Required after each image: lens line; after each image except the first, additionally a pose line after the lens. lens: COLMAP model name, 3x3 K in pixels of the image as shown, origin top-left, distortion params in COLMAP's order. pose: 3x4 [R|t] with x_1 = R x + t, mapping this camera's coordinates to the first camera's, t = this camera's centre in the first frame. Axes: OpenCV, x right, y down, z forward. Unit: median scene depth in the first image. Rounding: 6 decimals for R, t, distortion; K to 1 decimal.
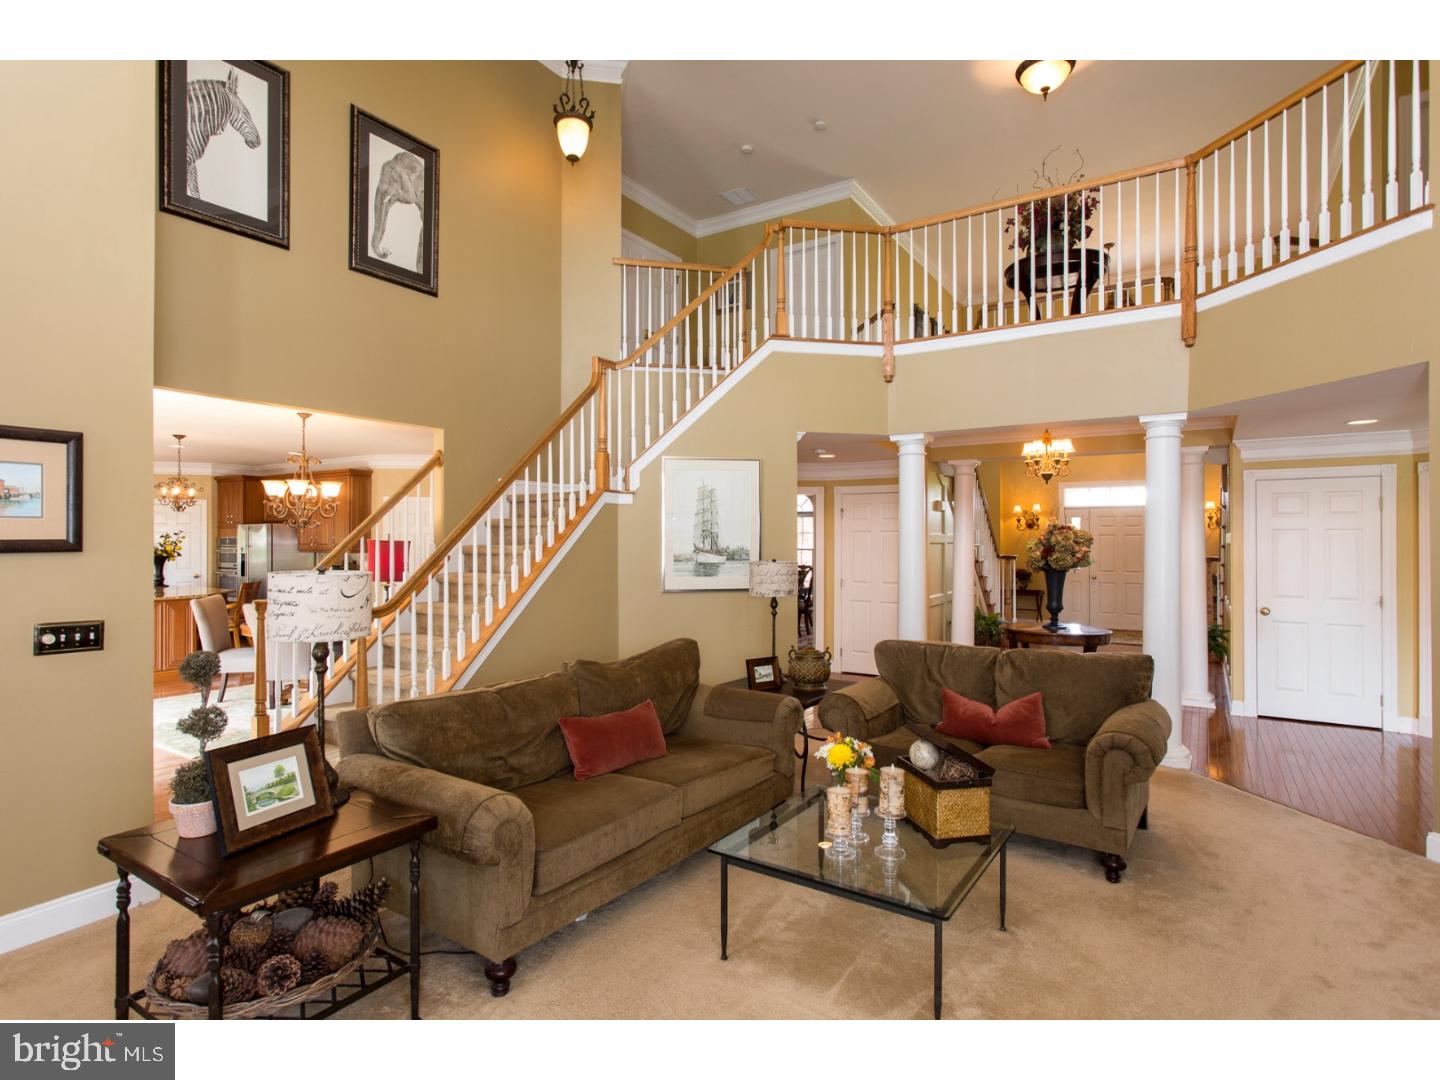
lens RADIAL K [[753.4, 0, 720.0], [0, 753.4, 540.0], [0, 0, 1]] dist [-0.002913, -0.000324]
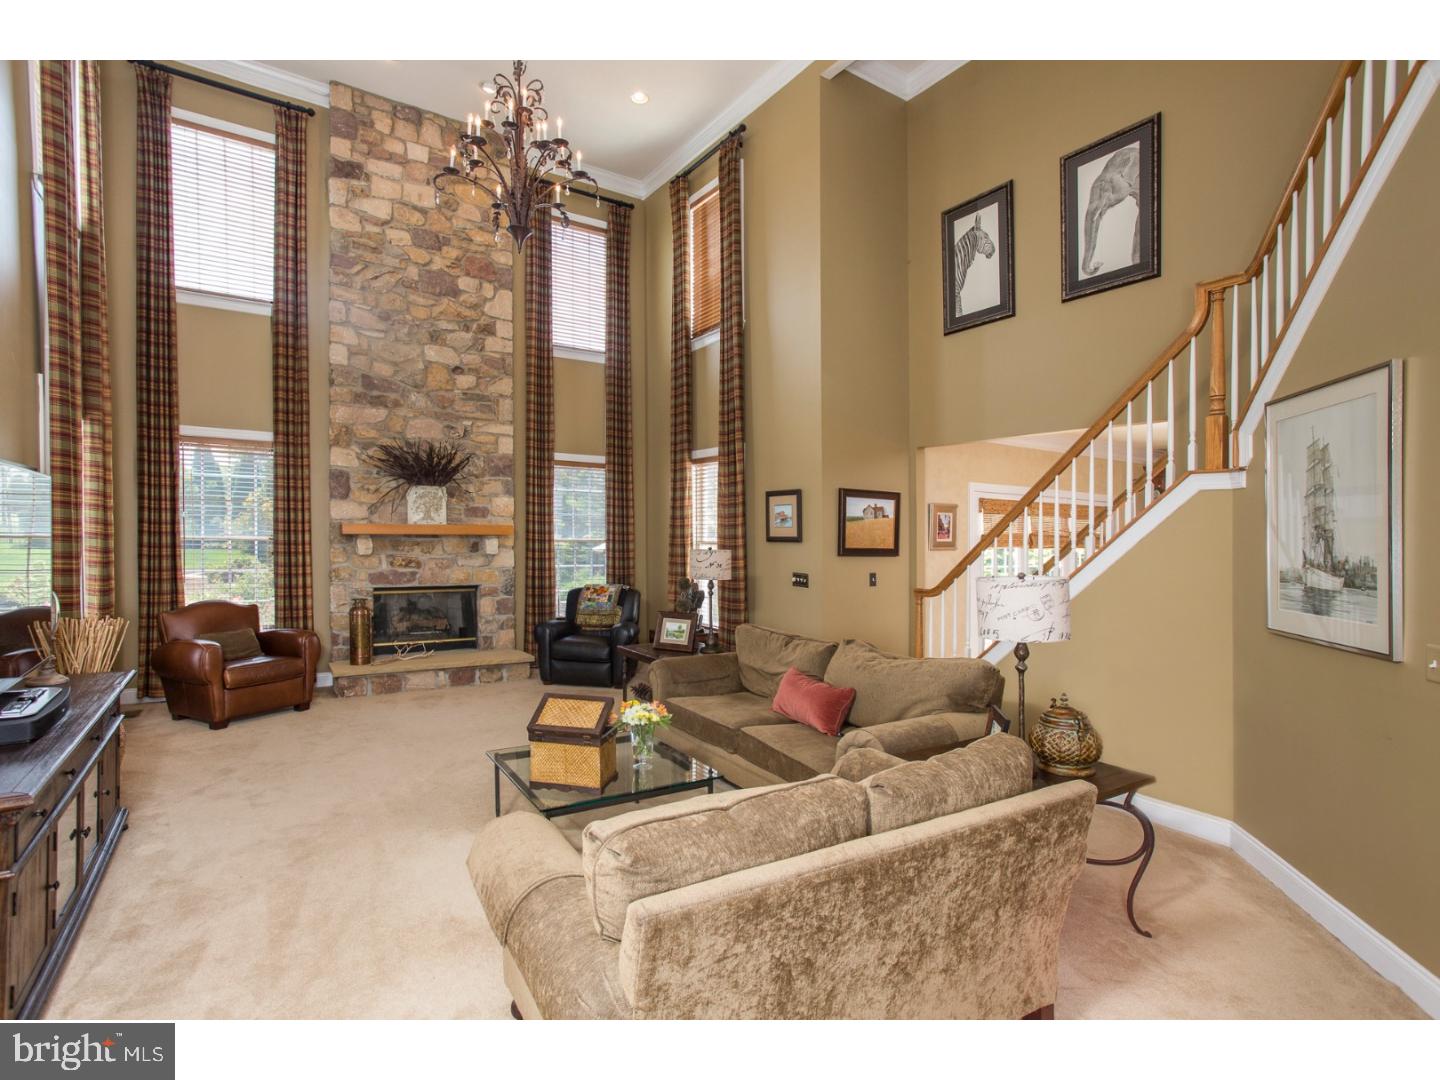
lens RADIAL K [[737.8, 0, 720.0], [0, 737.8, 540.0], [0, 0, 1]] dist [-0.010816, 0.001071]
pose [[-0.412989, 0.001311, -0.910735, 0.716634], [-0.012190, 0.999901, 0.006967, -0.001886], [0.910654, 0.013979, -0.412932, 0.967269]]
